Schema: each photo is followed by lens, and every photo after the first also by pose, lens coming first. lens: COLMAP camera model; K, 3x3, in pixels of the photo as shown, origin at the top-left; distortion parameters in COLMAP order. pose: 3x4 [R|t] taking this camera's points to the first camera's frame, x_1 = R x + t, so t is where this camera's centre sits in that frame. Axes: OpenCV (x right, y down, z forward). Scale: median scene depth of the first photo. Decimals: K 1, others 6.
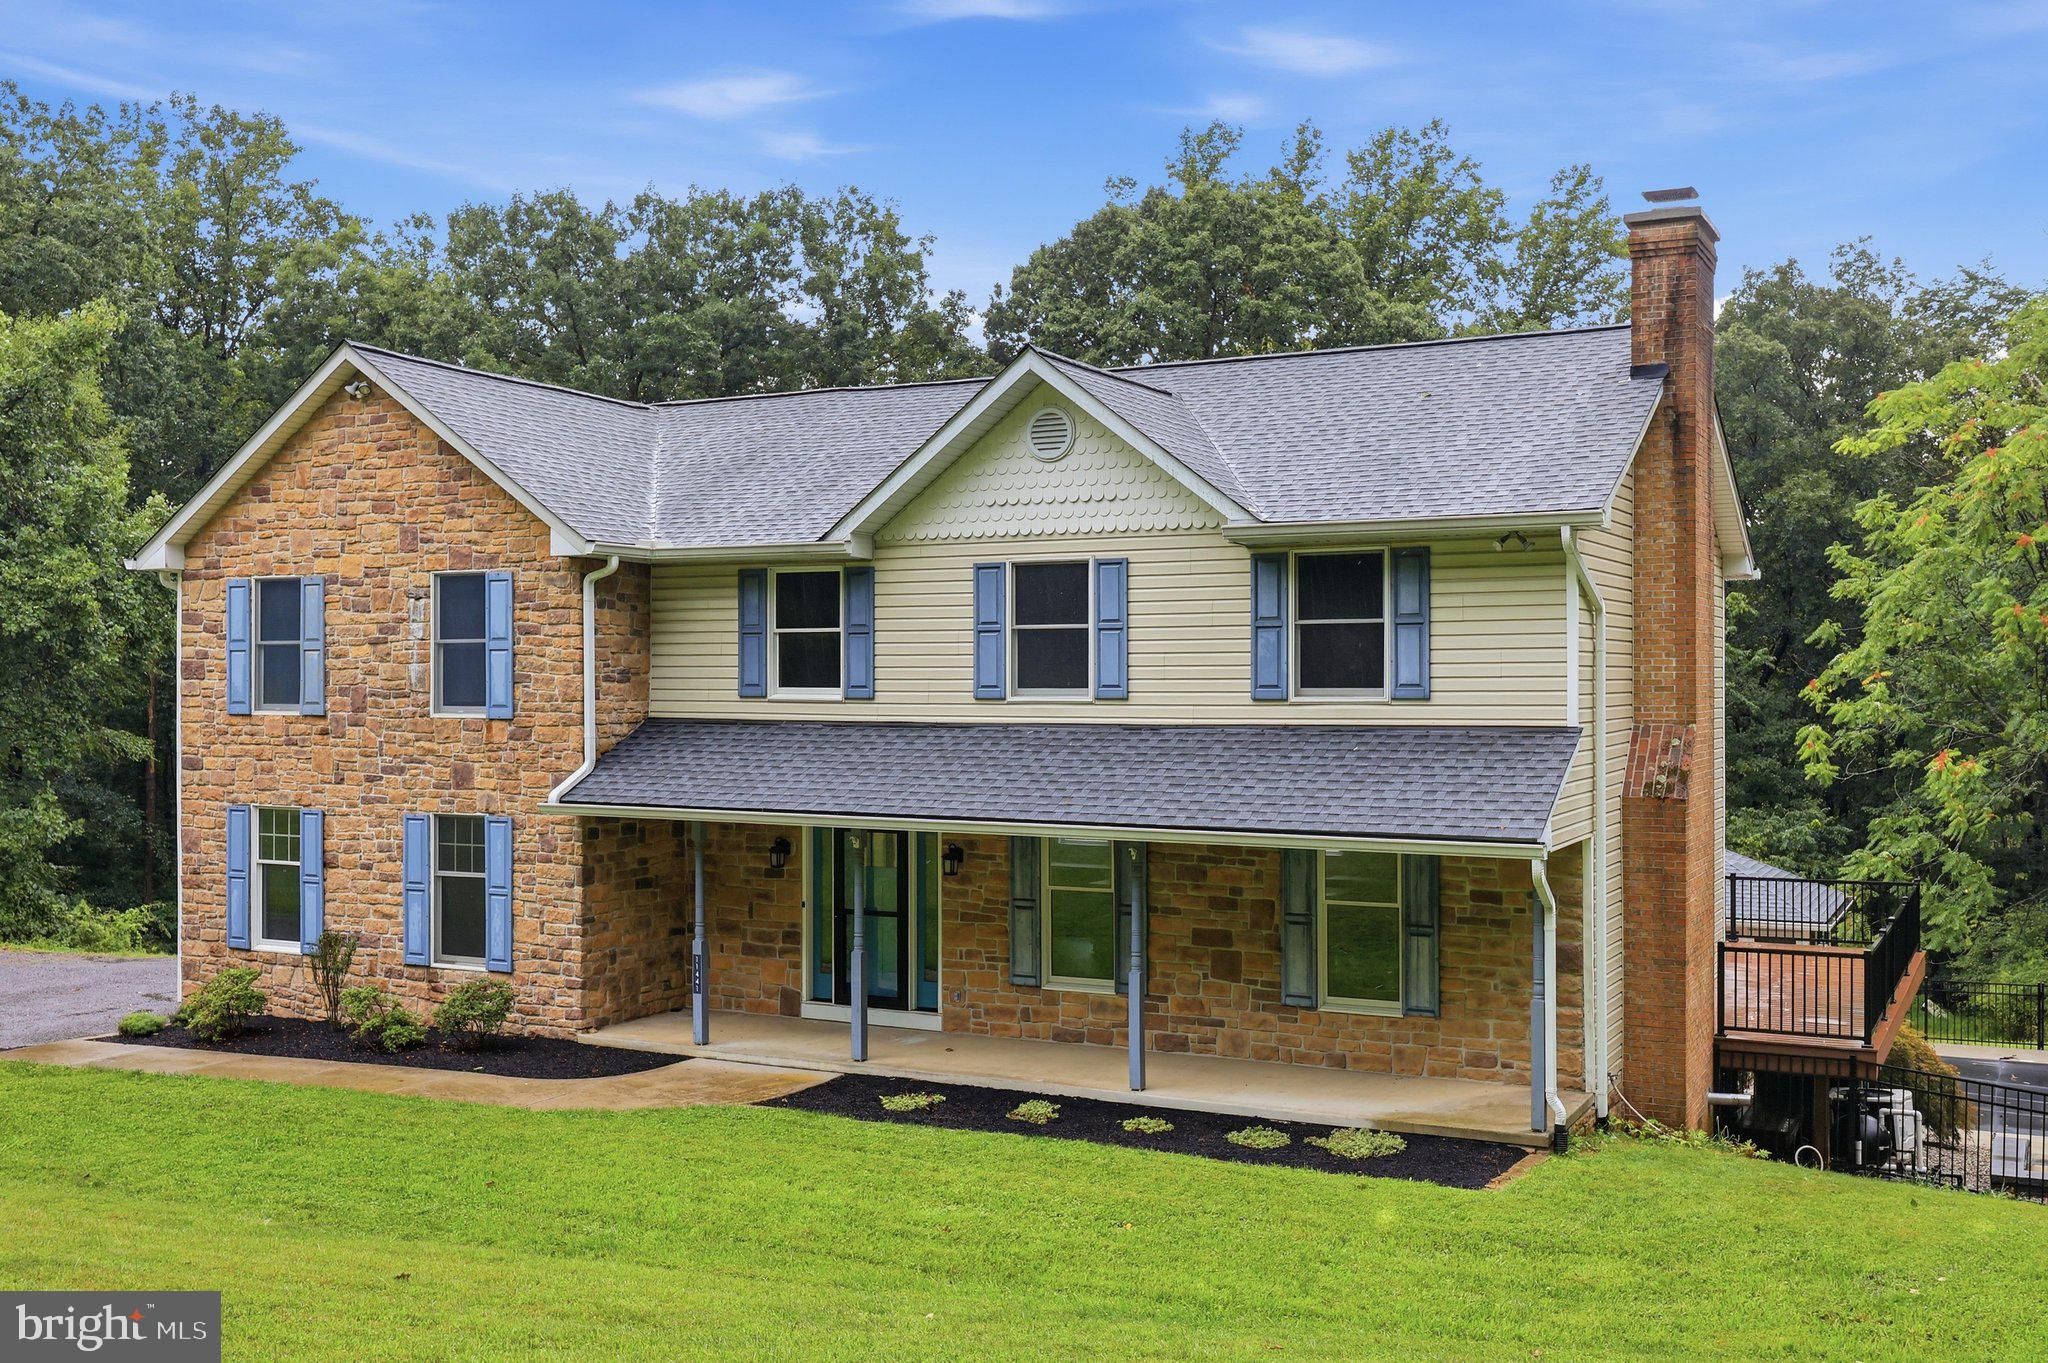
lens RADIAL K [[1966.3, 0, 1024.0], [0, 1966.3, 681.5], [0, 0, 1]] dist [0.000378, -0.000741]
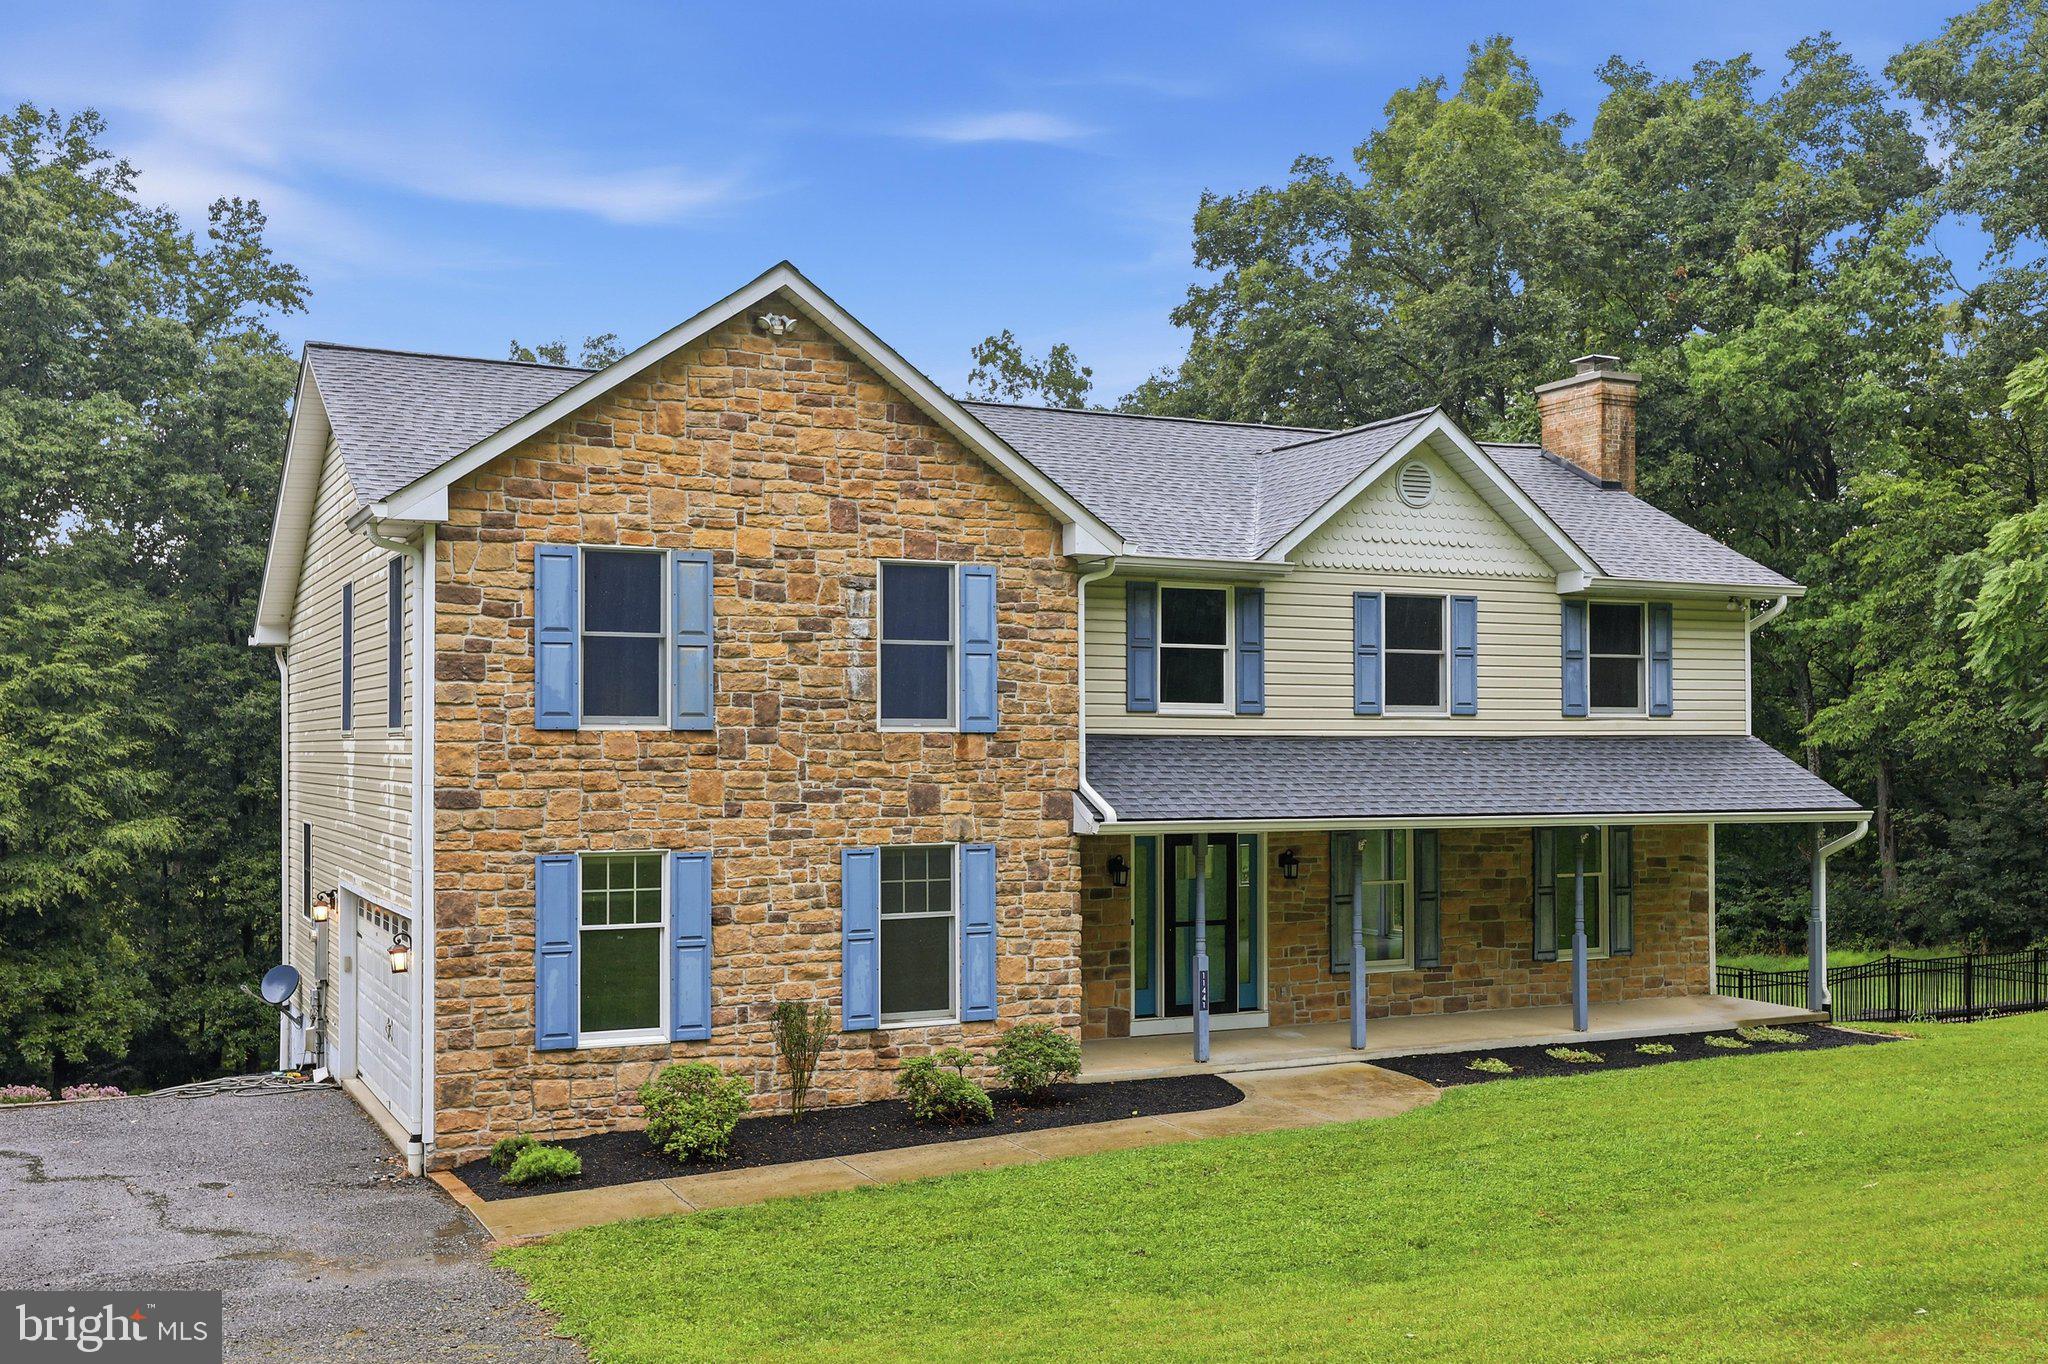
lens RADIAL K [[1943.7, 0, 1021.9], [0, 1943.7, 730.1], [0, 0, 1]] dist [0.003308, 0.000634]
pose [[0.601493, 0.006720, 0.798850, -0.951767], [0.000892, 0.999958, -0.009083, 0.025771], [-0.798878, 0.006176, 0.601462, 0.463511]]
